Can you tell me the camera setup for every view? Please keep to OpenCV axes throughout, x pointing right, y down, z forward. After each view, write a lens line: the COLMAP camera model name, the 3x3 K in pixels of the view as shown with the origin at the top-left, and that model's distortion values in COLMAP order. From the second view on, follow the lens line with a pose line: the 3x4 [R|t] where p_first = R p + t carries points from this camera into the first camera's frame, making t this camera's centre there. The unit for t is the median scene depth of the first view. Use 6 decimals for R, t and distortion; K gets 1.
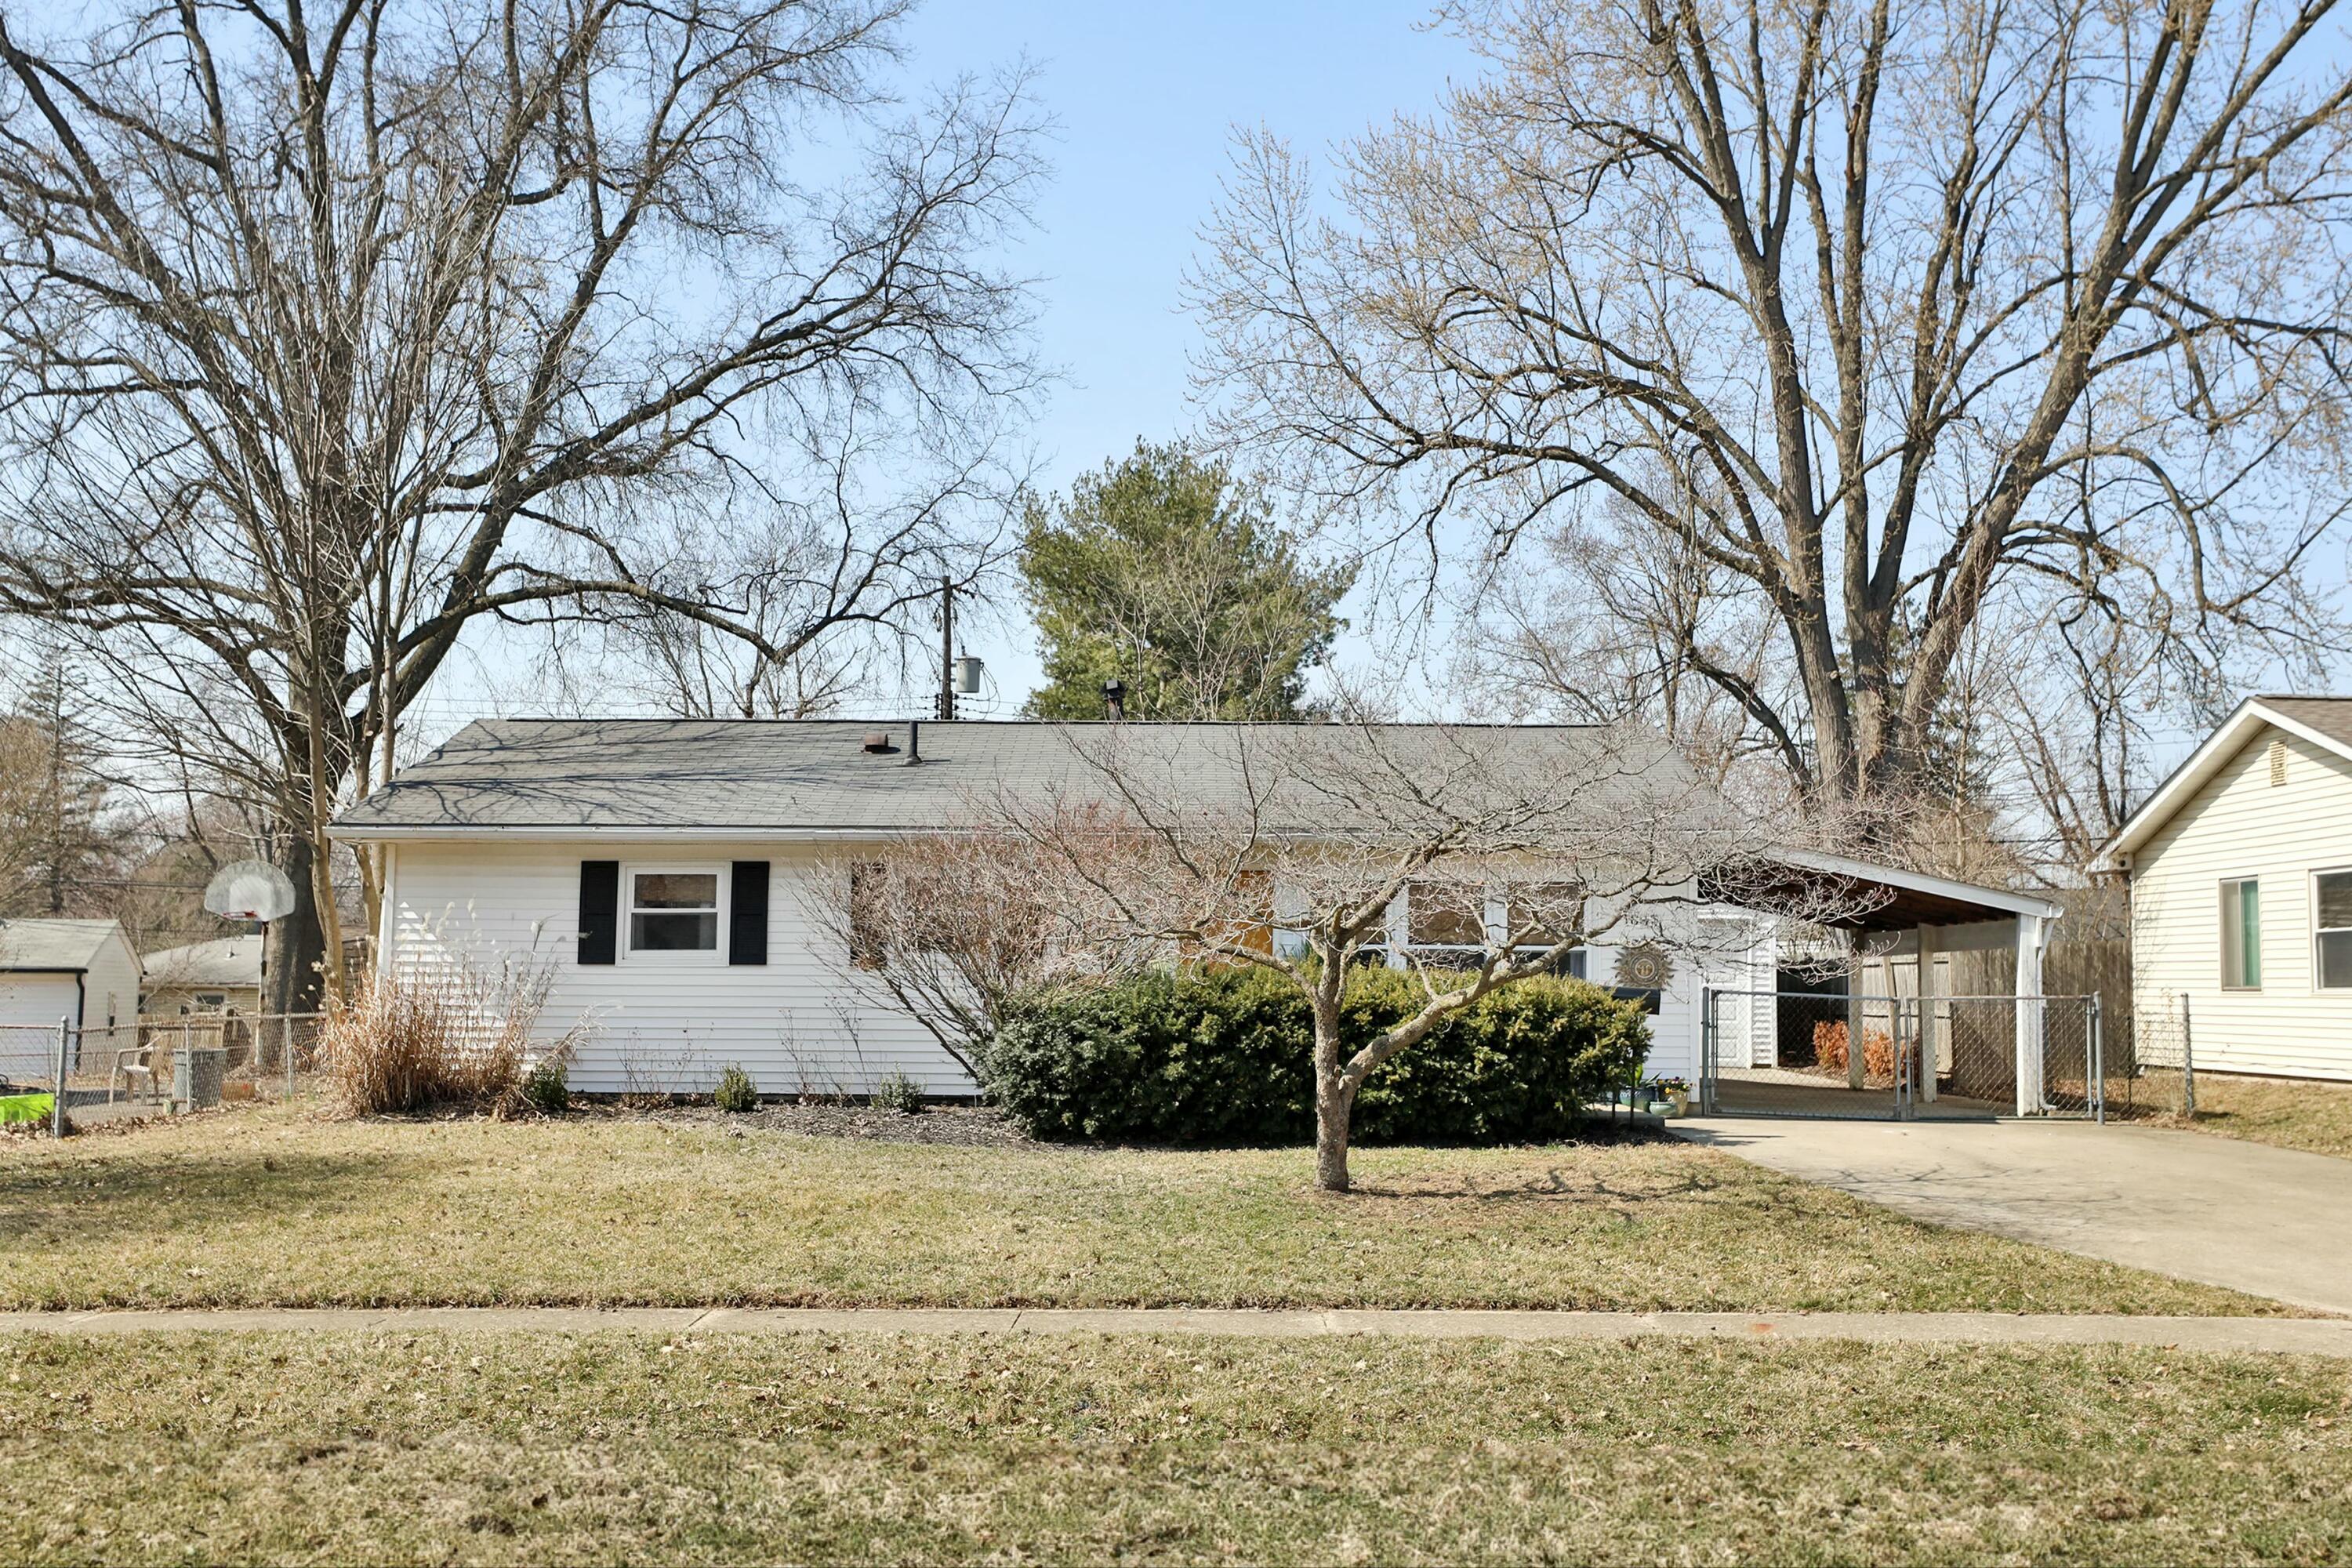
lens RADIAL K [[2339.5, 0, 1222.0], [0, 2339.5, 822.6], [0, 0, 1]] dist [0.063887, 0.000000]
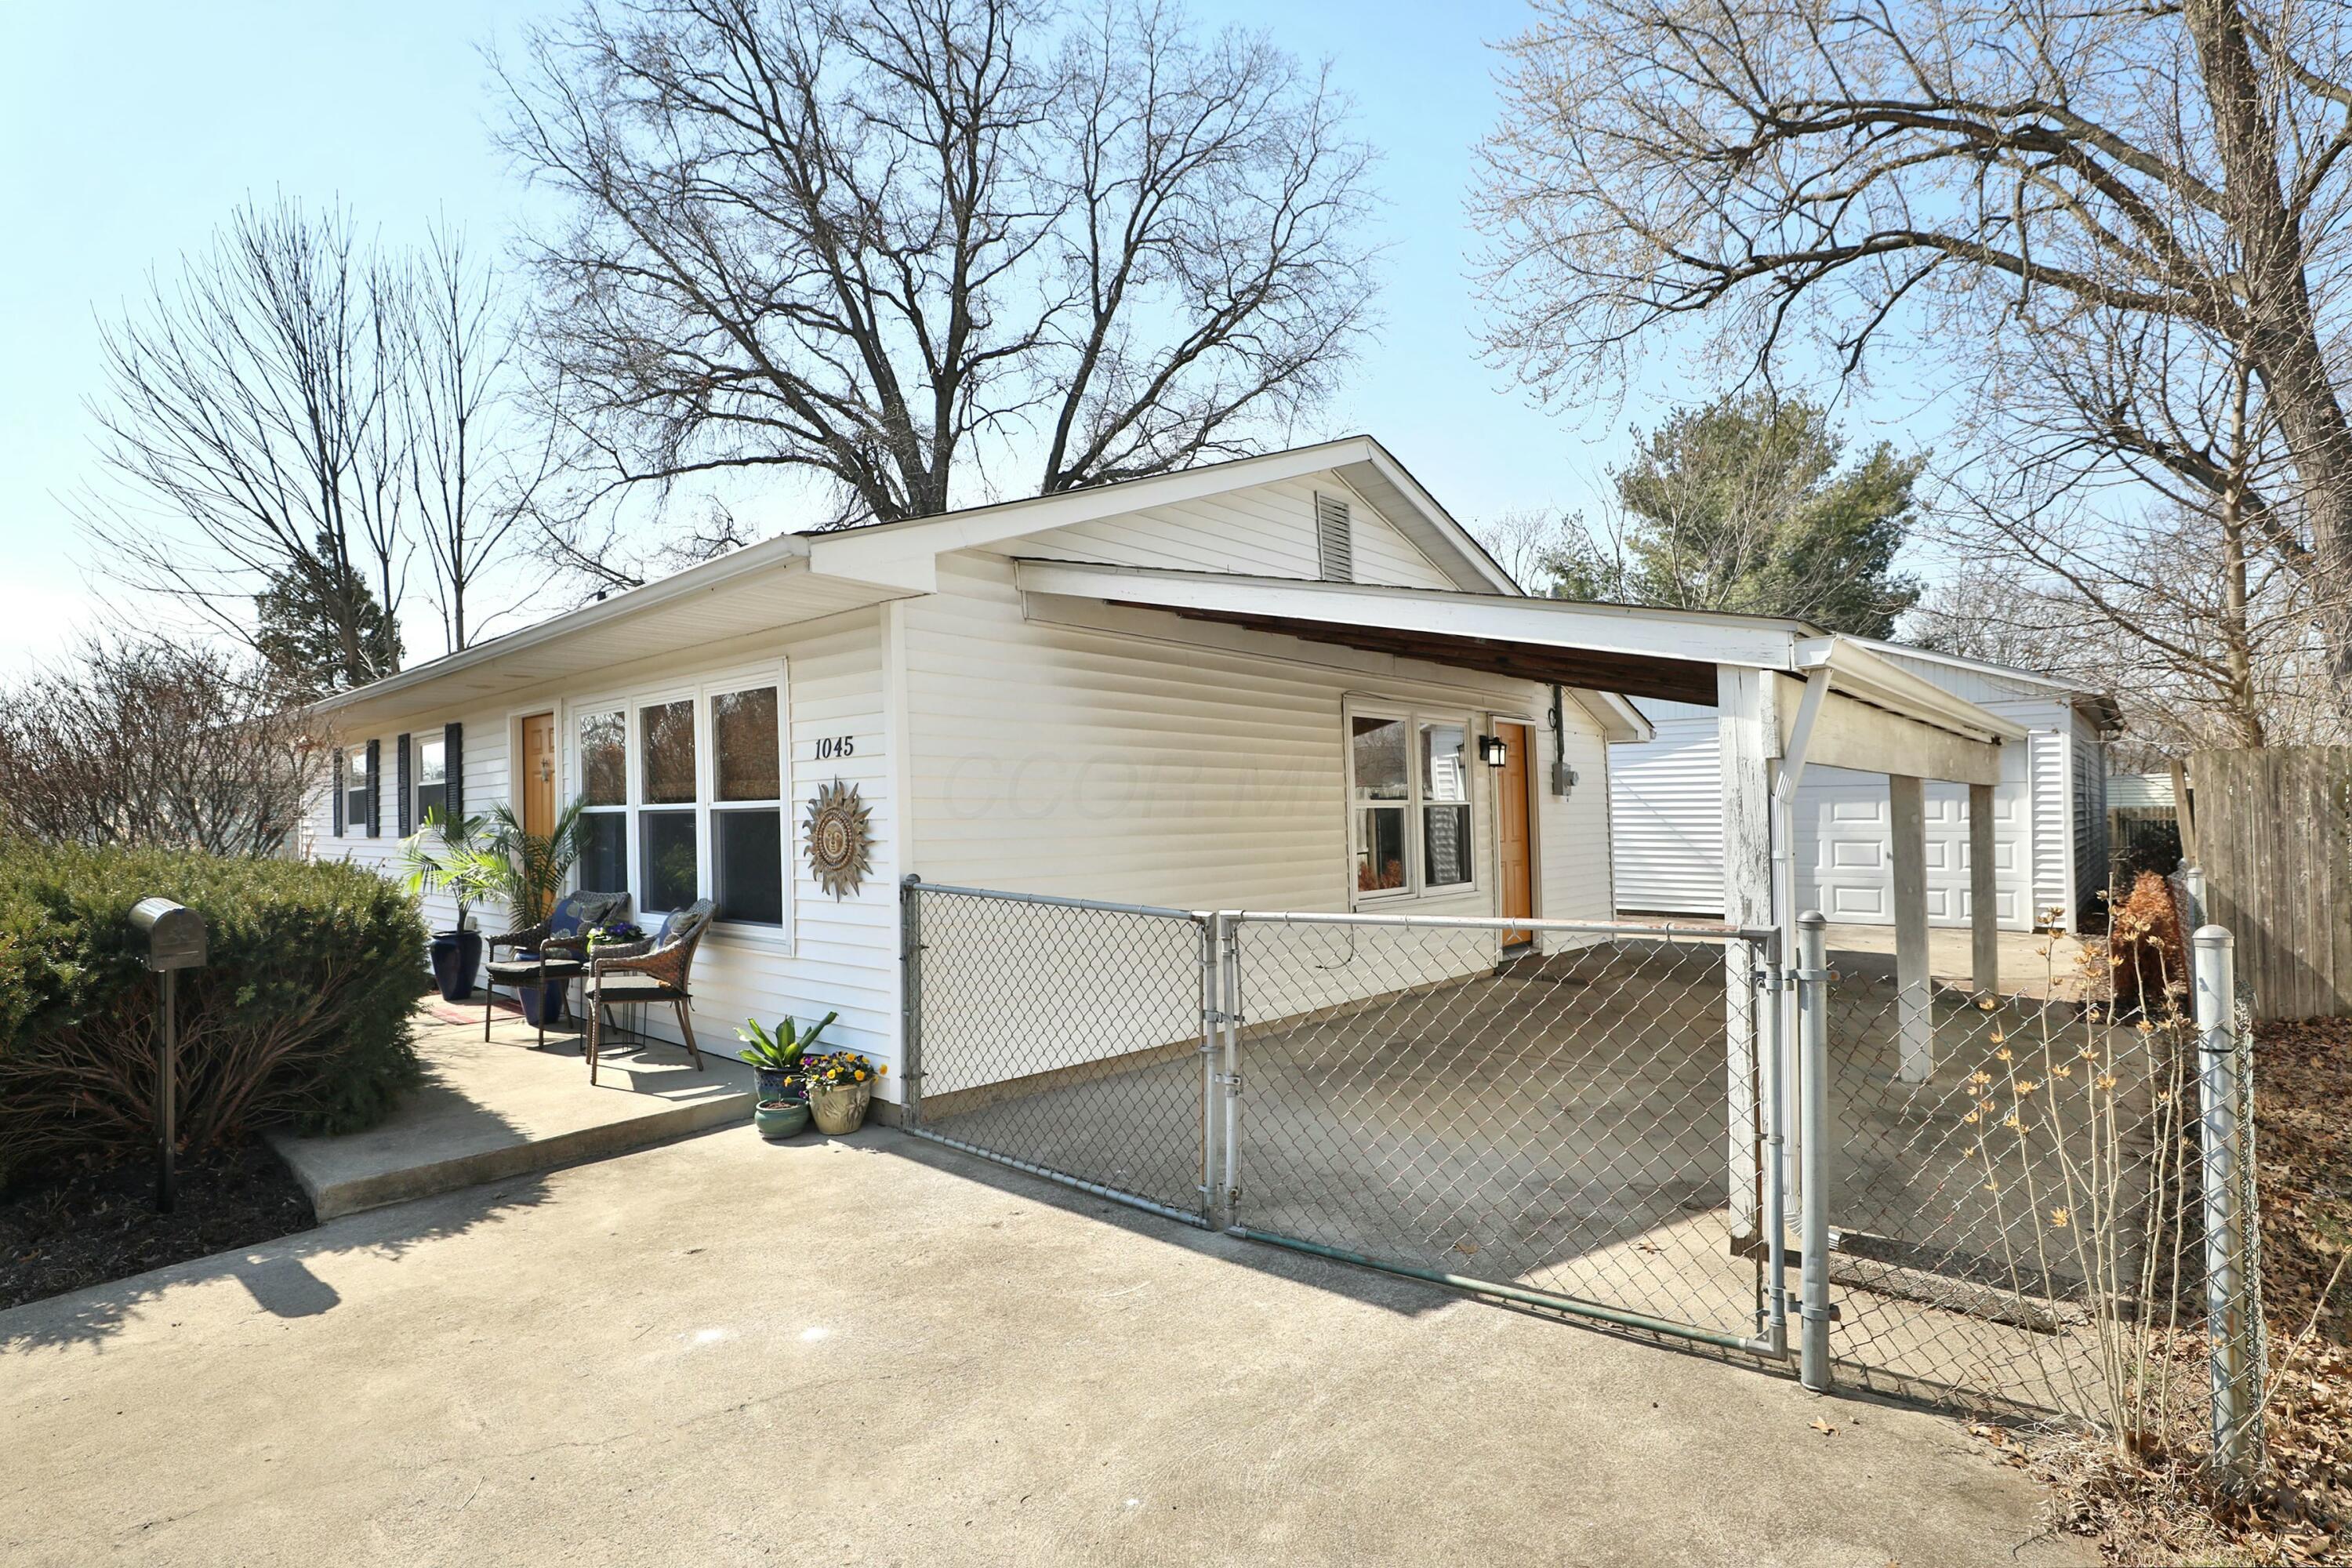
lens RADIAL K [[1159.1, 0, 1139.4], [0, 1159.1, 794.3], [0, 0, 1]] dist [-0.032957, 0.006453]
pose [[0.738169, -0.028022, -0.674033, 0.225953], [0.064883, 0.997454, 0.029589, 0.027147], [0.671488, -0.065575, 0.738108, 0.473487]]
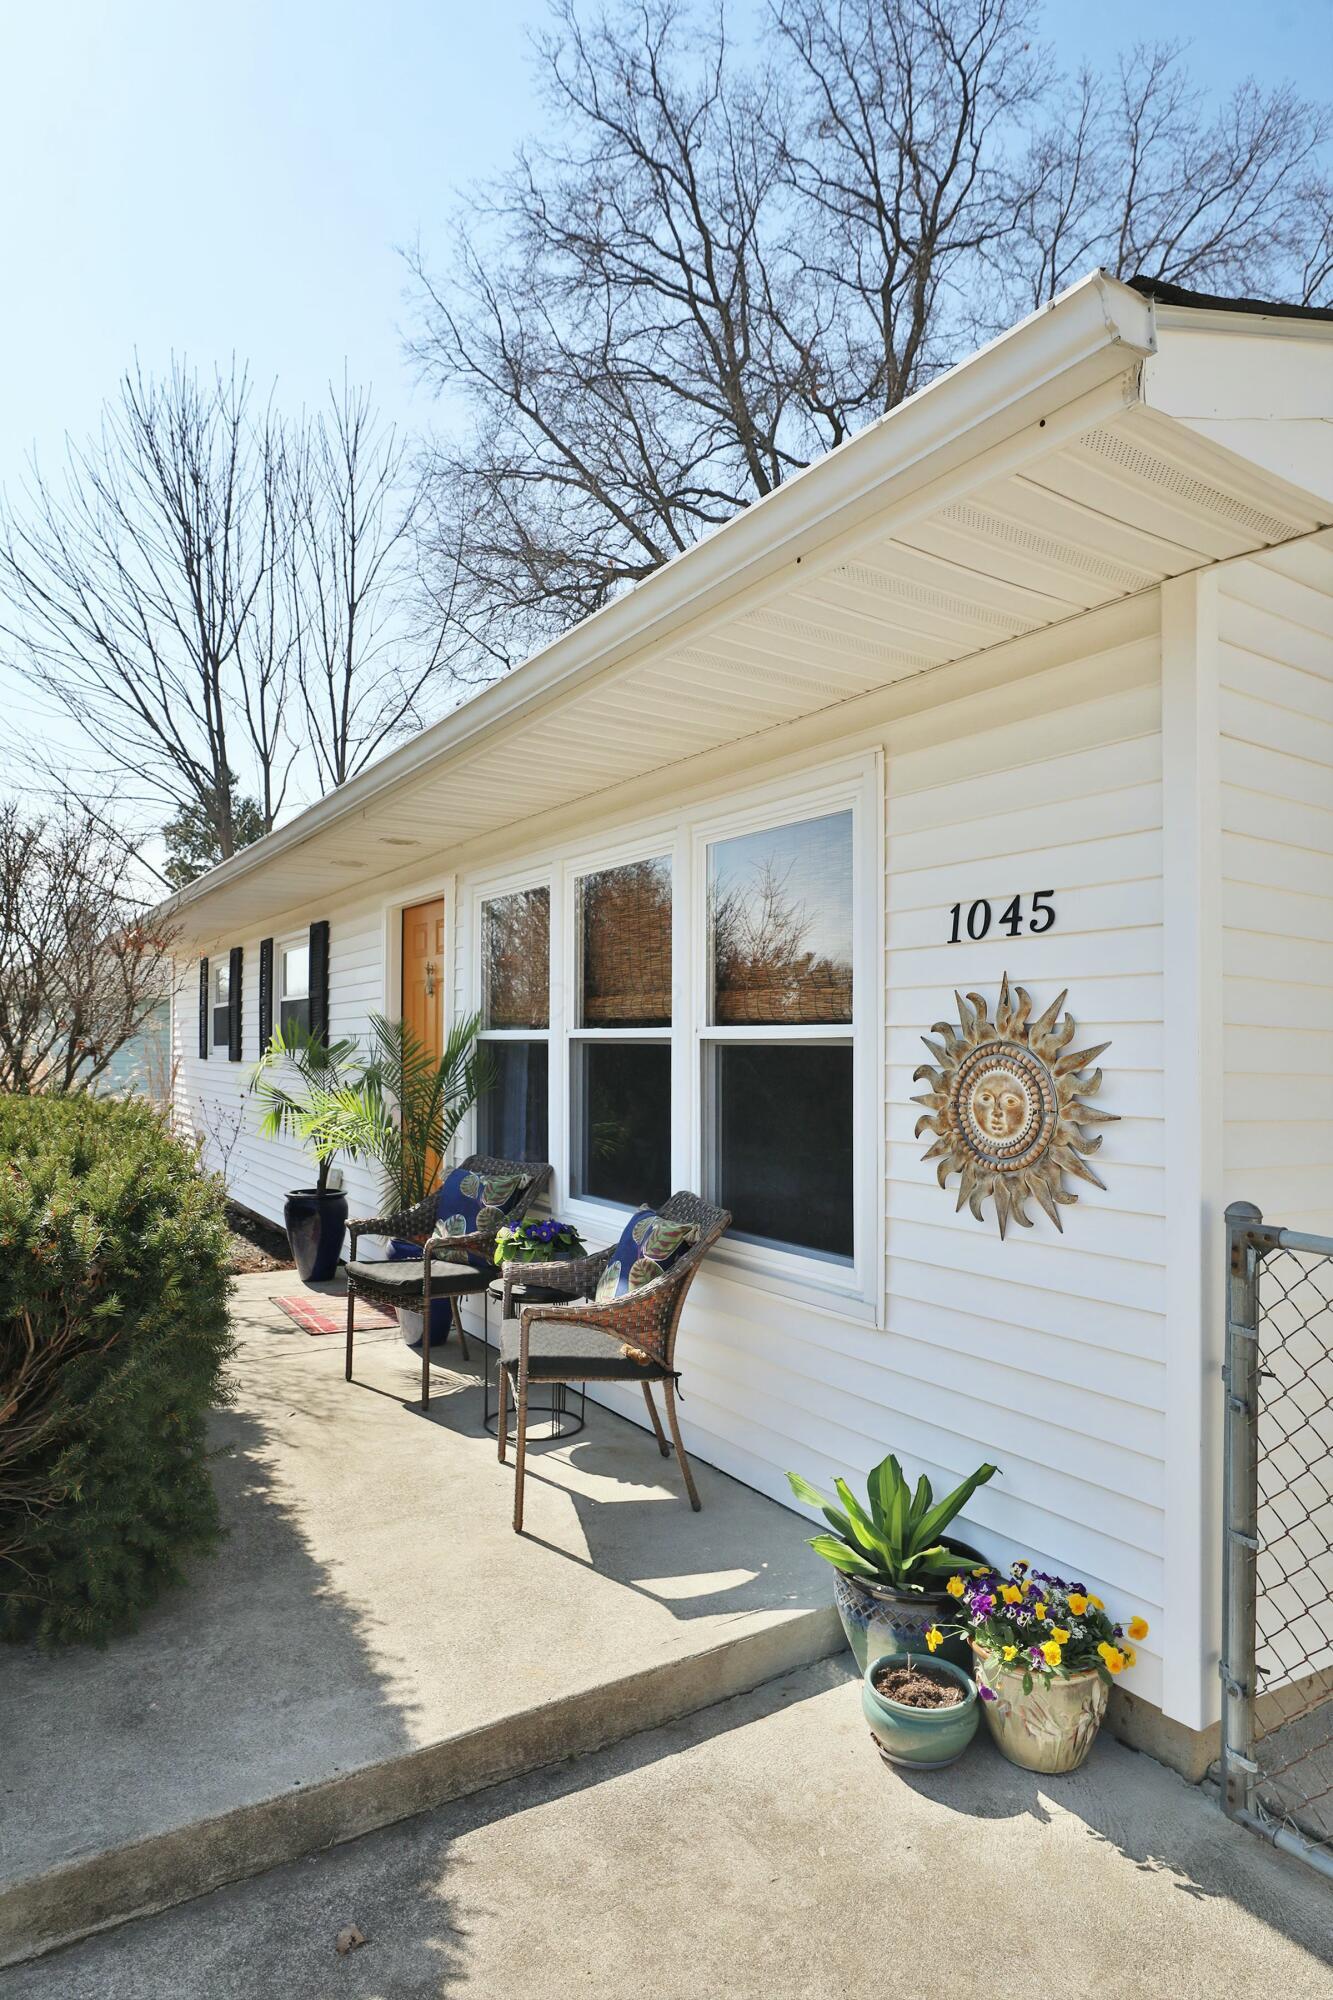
lens RADIAL K [[1161.2, 0, 615.5], [0, 1161.2, 1030.4], [0, 0, 1]] dist [-0.016685, 0.006383]
pose [[0.507904, -0.013489, -0.861308, 0.148543], [0.053318, 0.998453, 0.015804, 0.027599], [0.859762, -0.053950, 0.507838, 0.498972]]
